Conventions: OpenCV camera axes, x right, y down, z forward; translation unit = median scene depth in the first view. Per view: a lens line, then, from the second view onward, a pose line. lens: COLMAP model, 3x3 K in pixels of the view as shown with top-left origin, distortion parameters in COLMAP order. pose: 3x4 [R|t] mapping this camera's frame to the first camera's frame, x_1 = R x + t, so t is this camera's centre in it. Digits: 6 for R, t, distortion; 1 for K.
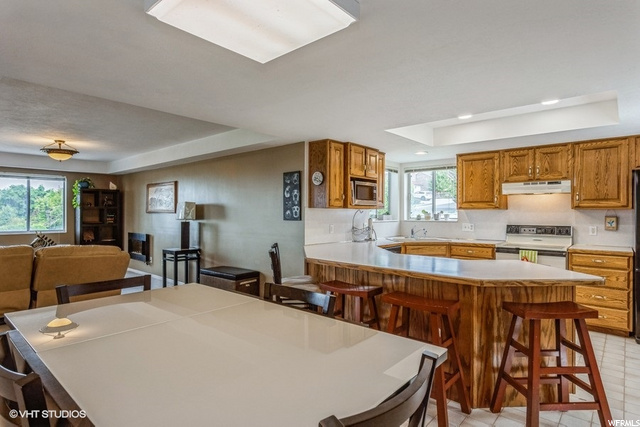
lens RADIAL K [[348.0, 0, 320.4], [0, 348.0, 215.6], [0, 0, 1]] dist [0.005220, 0.001450]
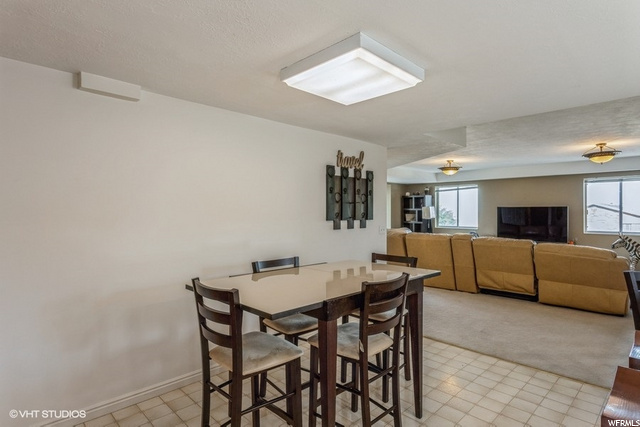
lens RADIAL K [[348.0, 0, 323.4], [0, 348.0, 211.5], [0, 0, 1]] dist [0.005220, 0.001450]
pose [[-0.038039, -0.002871, -0.999272, 0.336775], [-0.017481, 0.999845, -0.002207, 0.001015], [0.999123, 0.017385, -0.038083, 0.248627]]
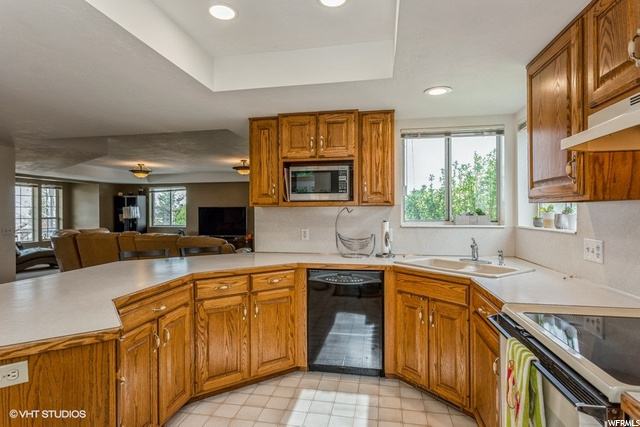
lens RADIAL K [[348.0, 0, 319.1], [0, 348.0, 212.5], [0, 0, 1]] dist [0.005220, 0.001450]
pose [[0.521232, -0.000782, -0.853415, 0.626946], [-0.005642, 0.999975, -0.004362, -0.004557], [0.853396, 0.007089, 0.521214, 0.591333]]
